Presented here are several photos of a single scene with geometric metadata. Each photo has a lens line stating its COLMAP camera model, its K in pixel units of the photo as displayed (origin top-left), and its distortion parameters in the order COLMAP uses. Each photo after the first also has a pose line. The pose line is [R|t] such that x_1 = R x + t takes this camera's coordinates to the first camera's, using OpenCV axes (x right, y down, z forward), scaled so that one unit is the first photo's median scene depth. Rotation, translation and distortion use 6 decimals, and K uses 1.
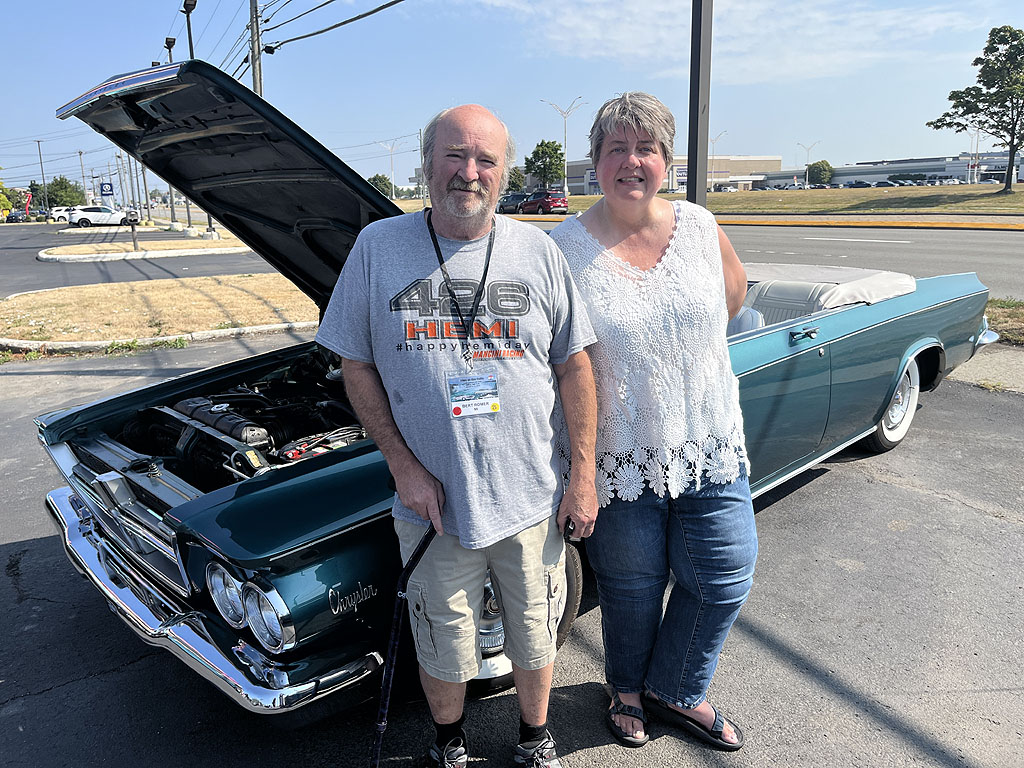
lens RADIAL K [[794.1, 0, 512.0], [0, 794.1, 384.0], [0, 0, 1]] dist [0.070408, -0.108569]
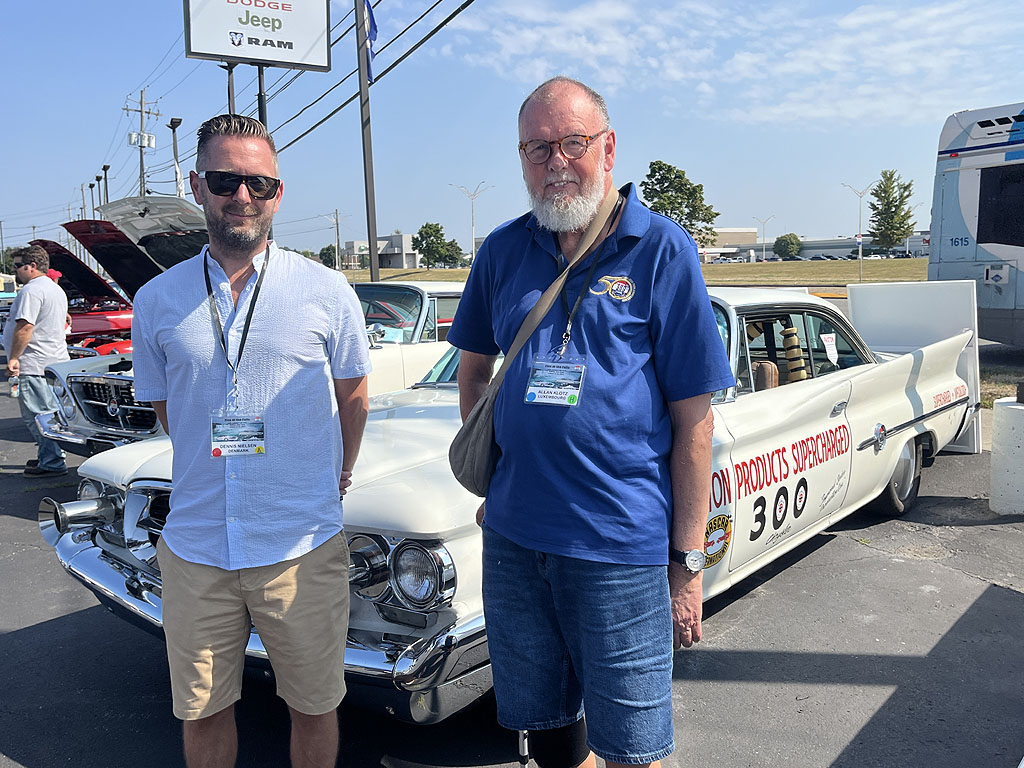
lens RADIAL K [[901.1, 0, 506.3], [0, 901.1, 380.5], [0, 0, 1]] dist [0.024264, 0.002921]
pose [[0.999970, 0.007314, -0.002613, 0.335774], [-0.007547, 0.994498, -0.104481, 0.137901], [0.001834, 0.104497, 0.994523, -0.632990]]
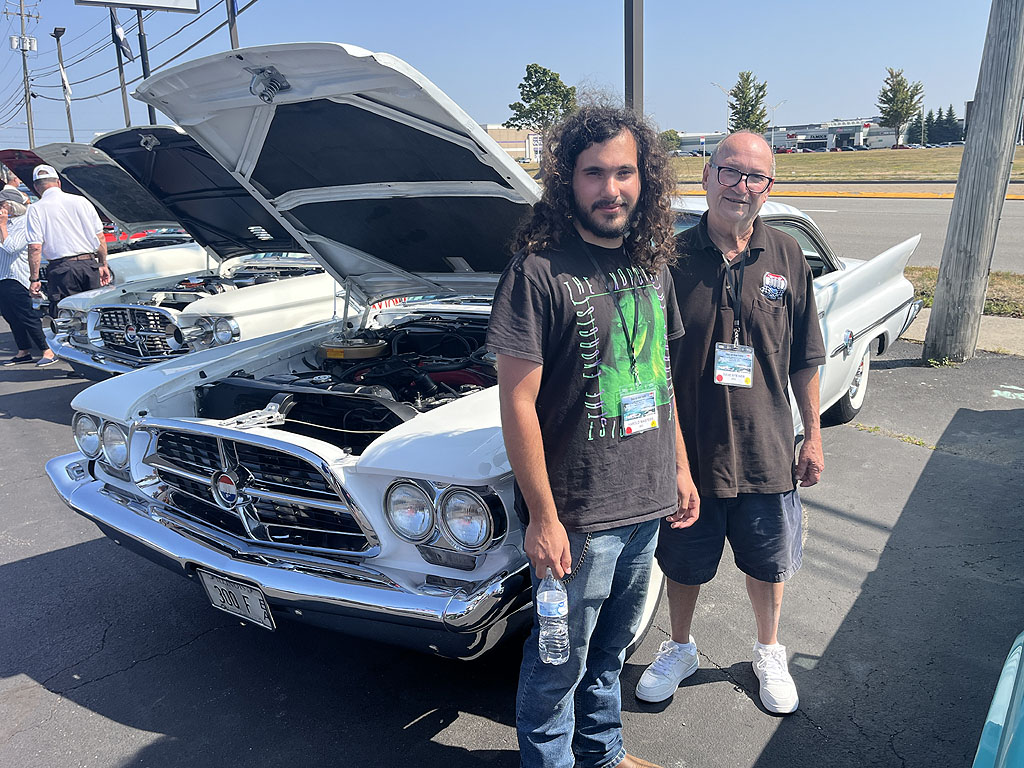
lens RADIAL K [[854.0, 0, 517.1], [0, 854.0, 371.8], [0, 0, 1]] dist [0.025269, -0.002852]
pose [[0.992546, -0.032771, 0.117383, 0.356016], [0.031776, 0.999442, 0.010338, 0.148834], [-0.117656, -0.006531, 0.993033, -0.700824]]
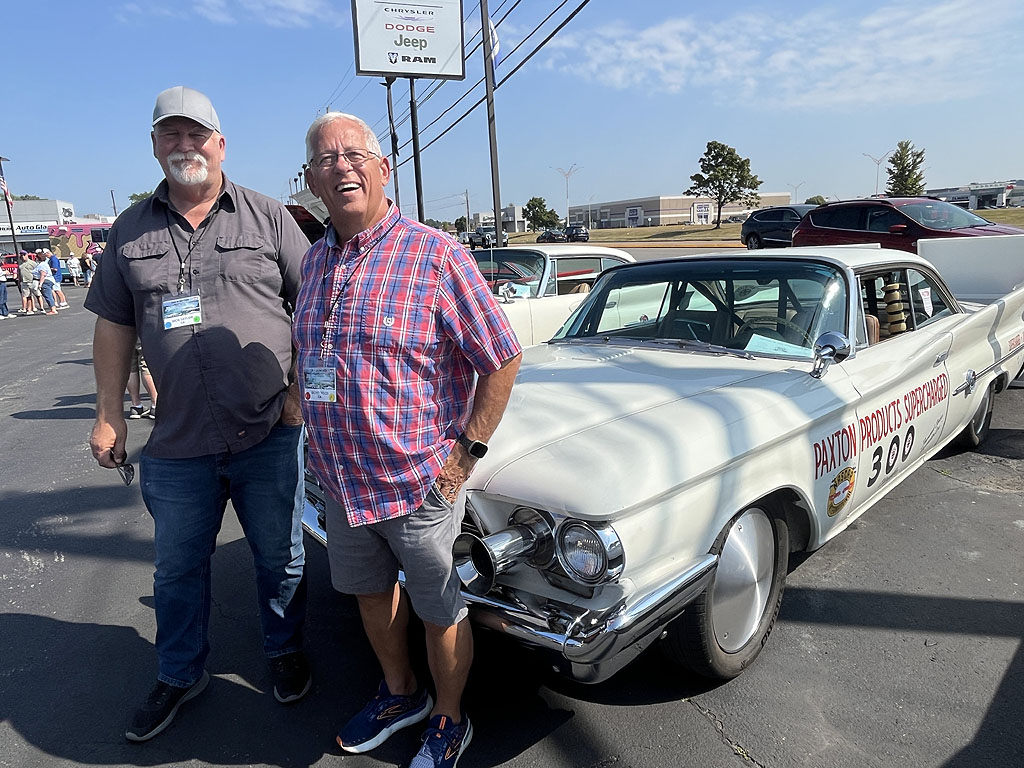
lens RADIAL K [[658.5, 0, 502.3], [0, 658.5, 379.7], [0, 0, 1]] dist [-0.000699, -0.002005]
pose [[0.990613, 0.008597, -0.136426, 0.331237], [-0.009428, 0.999941, -0.005449, 0.134013], [0.136372, 0.006684, 0.990635, -0.619916]]
